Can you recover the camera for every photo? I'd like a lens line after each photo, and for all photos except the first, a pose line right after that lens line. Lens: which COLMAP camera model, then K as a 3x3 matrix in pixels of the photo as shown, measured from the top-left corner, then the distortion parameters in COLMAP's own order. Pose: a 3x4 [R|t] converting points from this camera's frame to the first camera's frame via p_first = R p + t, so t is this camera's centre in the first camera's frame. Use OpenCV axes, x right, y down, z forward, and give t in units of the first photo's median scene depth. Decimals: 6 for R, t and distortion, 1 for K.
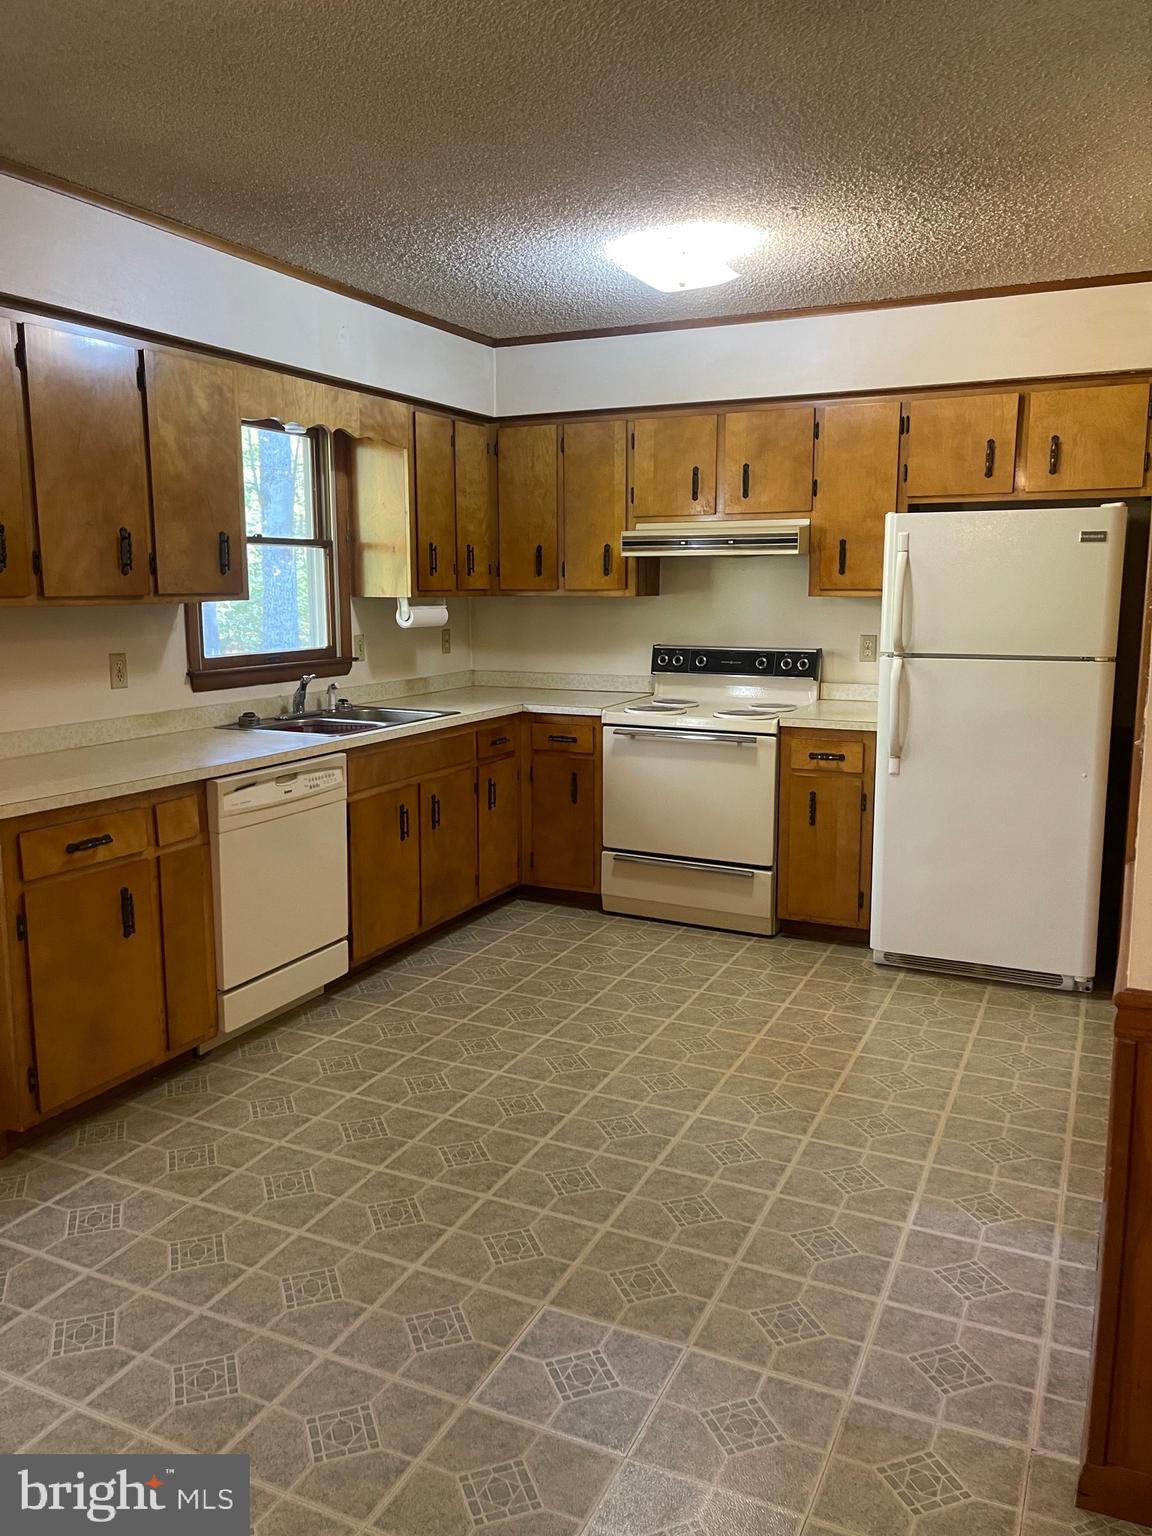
lens RADIAL K [[1156.1, 0, 565.5], [0, 1156.1, 764.8], [0, 0, 1]] dist [0.052177, -0.064254]
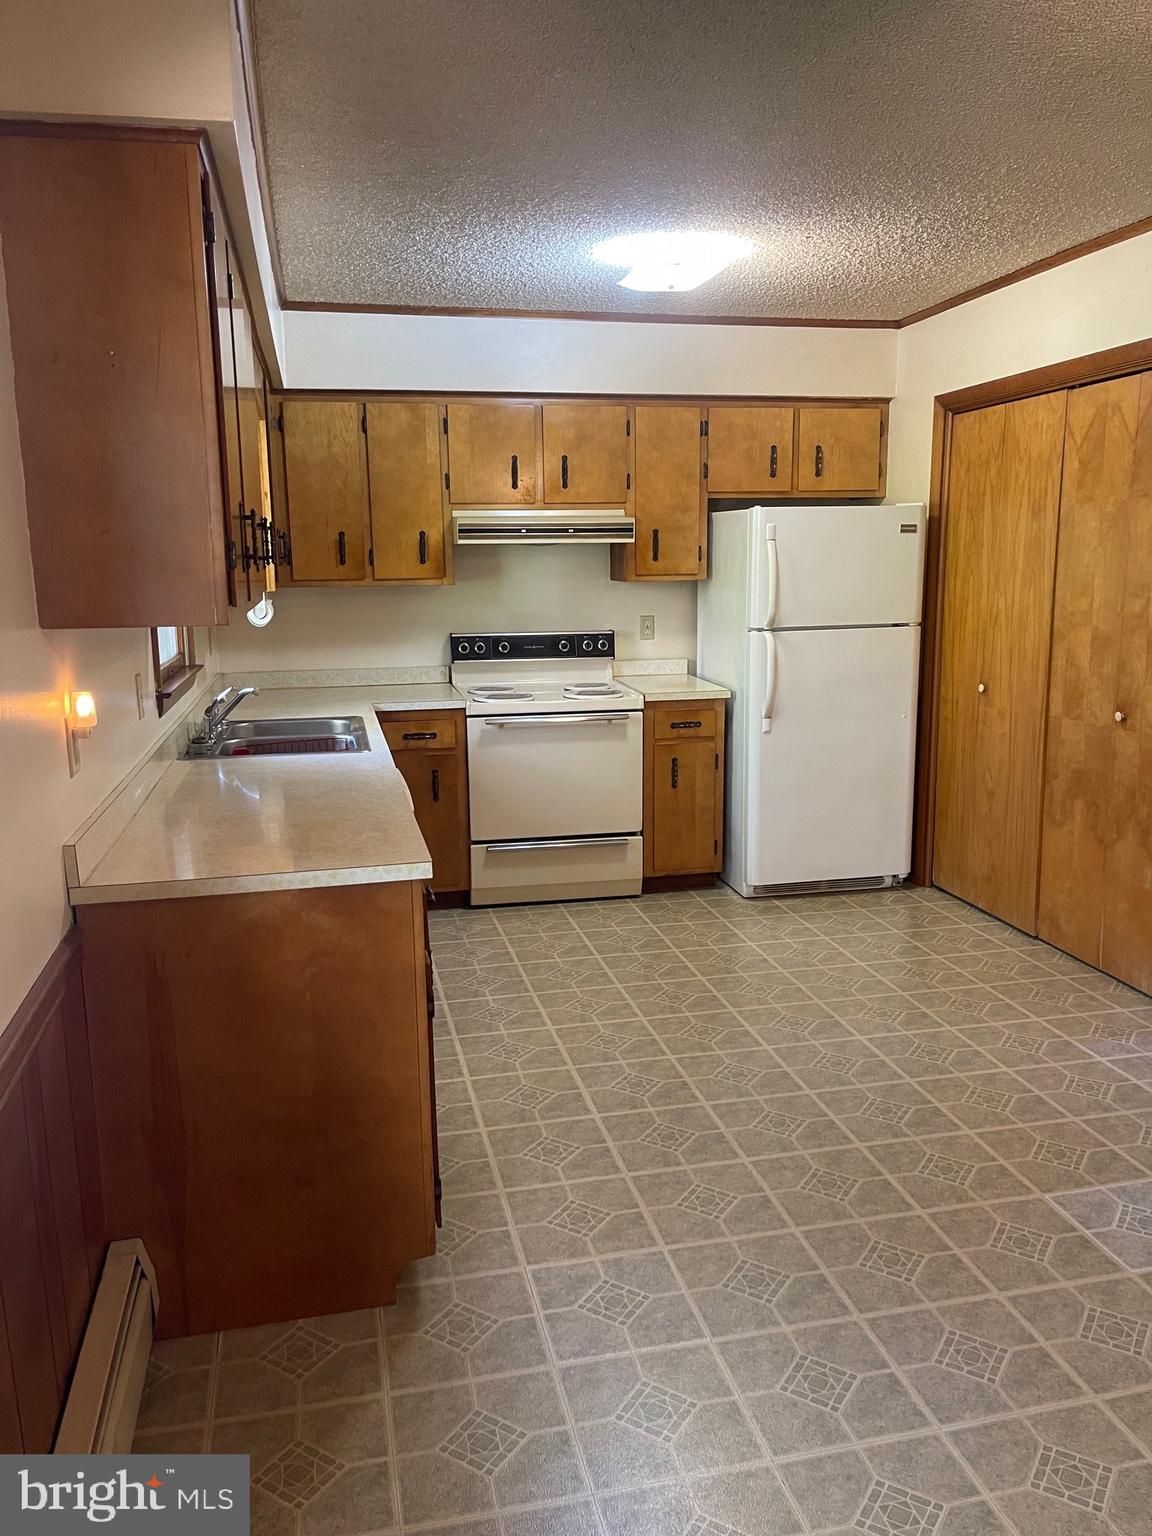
lens RADIAL K [[1156.1, 0, 572.1], [0, 1156.1, 772.3], [0, 0, 1]] dist [0.052177, -0.064254]
pose [[0.786505, -0.121872, 0.605439, -0.526125], [0.109920, 0.992307, 0.056954, -0.036065], [-0.607723, 0.021755, 0.793851, 0.179066]]
